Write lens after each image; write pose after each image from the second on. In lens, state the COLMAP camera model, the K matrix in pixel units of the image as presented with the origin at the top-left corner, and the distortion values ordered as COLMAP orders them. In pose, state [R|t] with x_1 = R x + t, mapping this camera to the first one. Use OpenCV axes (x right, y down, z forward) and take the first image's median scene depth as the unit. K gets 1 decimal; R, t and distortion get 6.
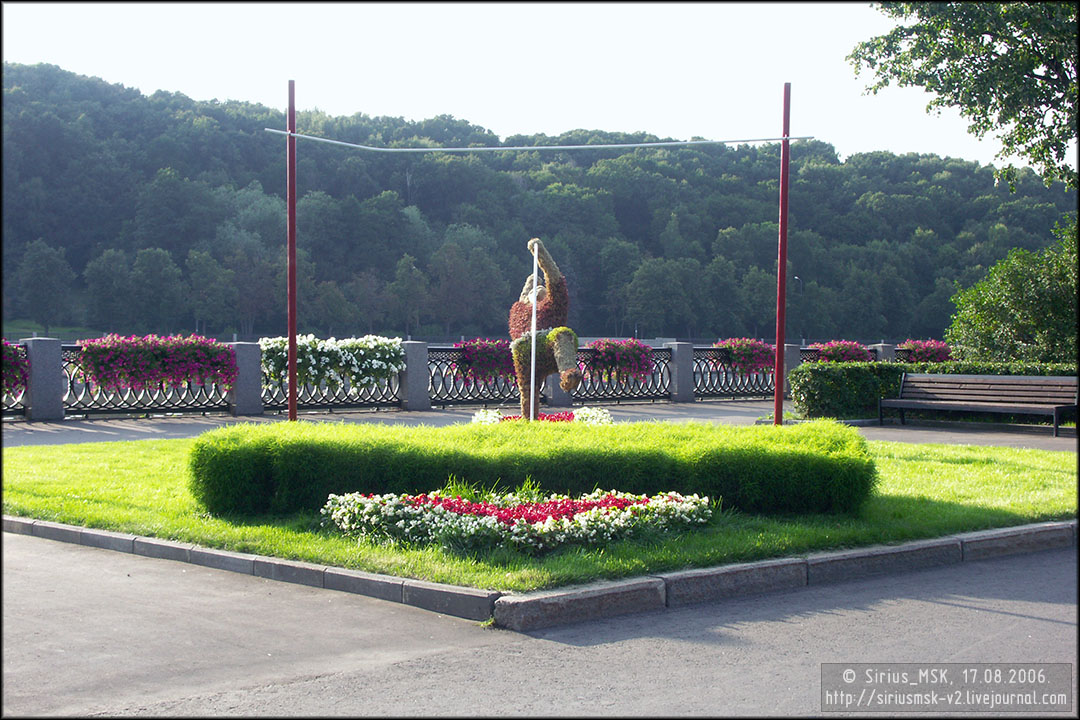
lens RADIAL K [[1538.5, 0, 540.4], [0, 1538.5, 358.9], [0, 0, 1]] dist [-0.020337, 0.000000]
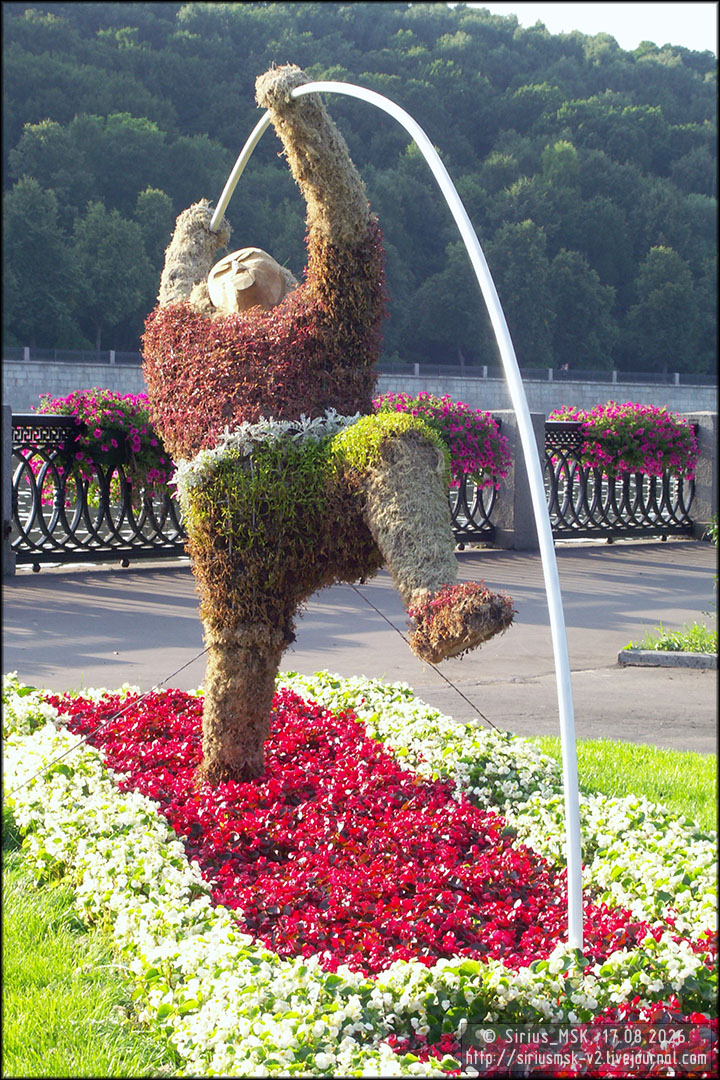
lens RADIAL K [[2772.5, 0, 359.3], [0, 2772.5, 541.3], [0, 0, 1]] dist [0.139448, 0.000000]
pose [[0.960996, 0.011382, 0.276326, -0.024829], [-0.028293, 0.997957, 0.057288, -0.005240], [-0.275110, -0.062872, 0.959355, 0.111187]]
